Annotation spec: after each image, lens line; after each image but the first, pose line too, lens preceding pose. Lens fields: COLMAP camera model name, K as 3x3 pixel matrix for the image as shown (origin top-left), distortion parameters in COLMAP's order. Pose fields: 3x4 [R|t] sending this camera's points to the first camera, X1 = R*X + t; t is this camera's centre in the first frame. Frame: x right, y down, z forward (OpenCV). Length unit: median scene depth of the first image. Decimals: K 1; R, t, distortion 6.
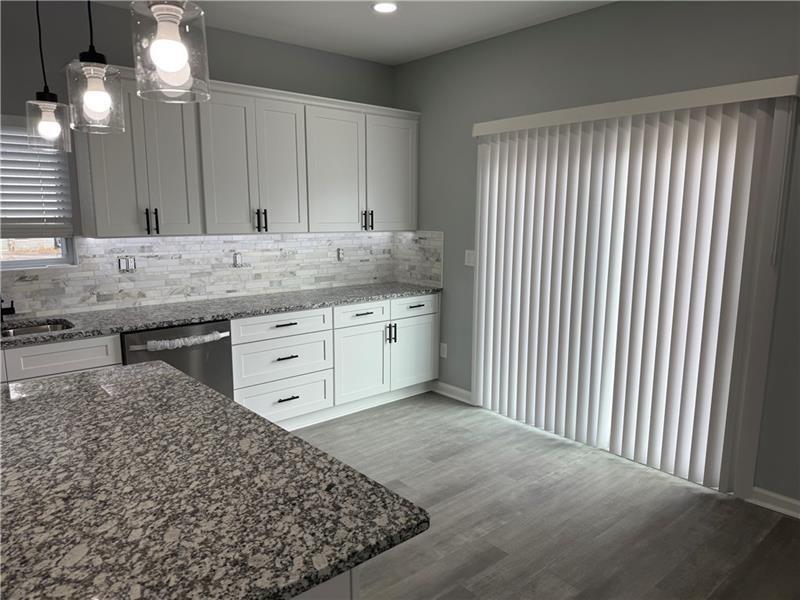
lens RADIAL K [[554.9, 0, 392.3], [0, 554.9, 300.6], [0, 0, 1]] dist [0.064380, -0.079560]
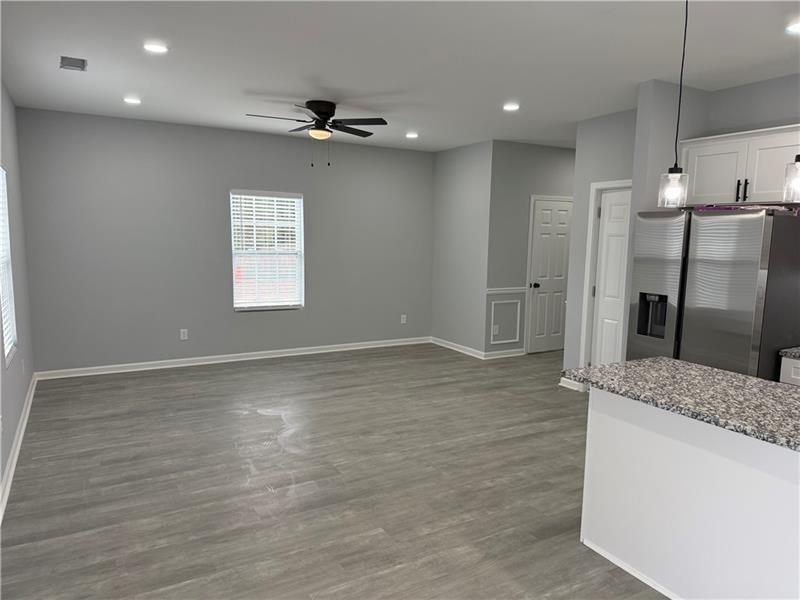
lens RADIAL K [[554.9, 0, 408.5], [0, 554.9, 307.1], [0, 0, 1]] dist [0.064380, -0.079560]
pose [[-0.985450, -0.043445, 0.164317, 0.105386], [0.005448, 0.958207, 0.286024, -0.181487], [-0.169876, 0.282757, -0.944029, 1.048424]]
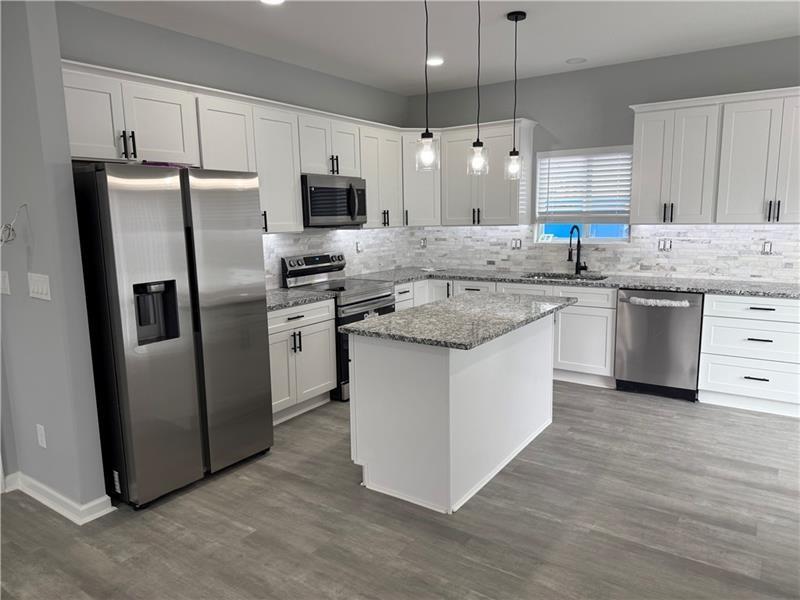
lens RADIAL K [[554.9, 0, 397.4], [0, 554.9, 301.1], [0, 0, 1]] dist [0.064380, -0.079560]
pose [[0.254699, 0.143981, -0.956241, 0.656882], [-0.134574, 0.984509, 0.112393, 0.002543], [0.957611, 0.100058, 0.270130, 0.038110]]
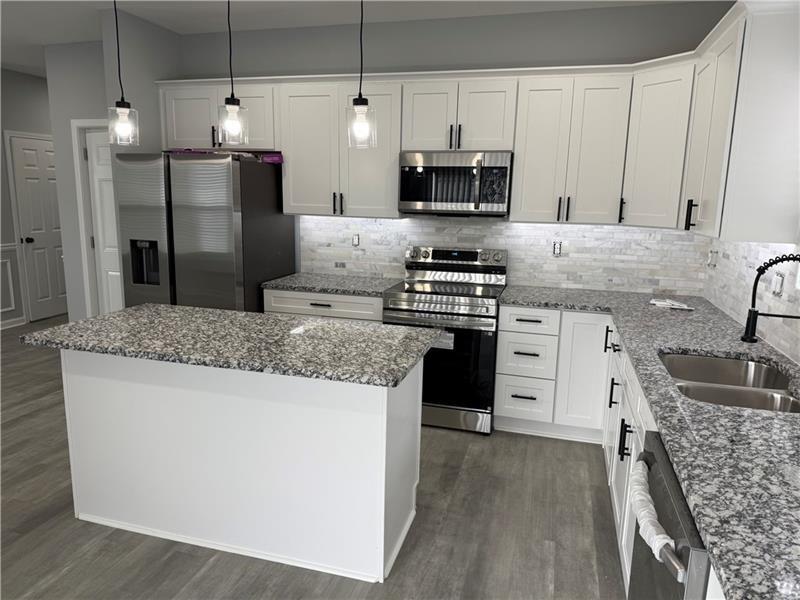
lens RADIAL K [[554.9, 0, 393.6], [0, 554.9, 303.0], [0, 0, 1]] dist [0.064380, -0.079560]
pose [[-0.829528, 0.086390, -0.551743, 0.016250], [-0.113595, 0.941208, 0.318158, -0.169009], [0.546790, 0.326596, -0.770944, 1.037954]]
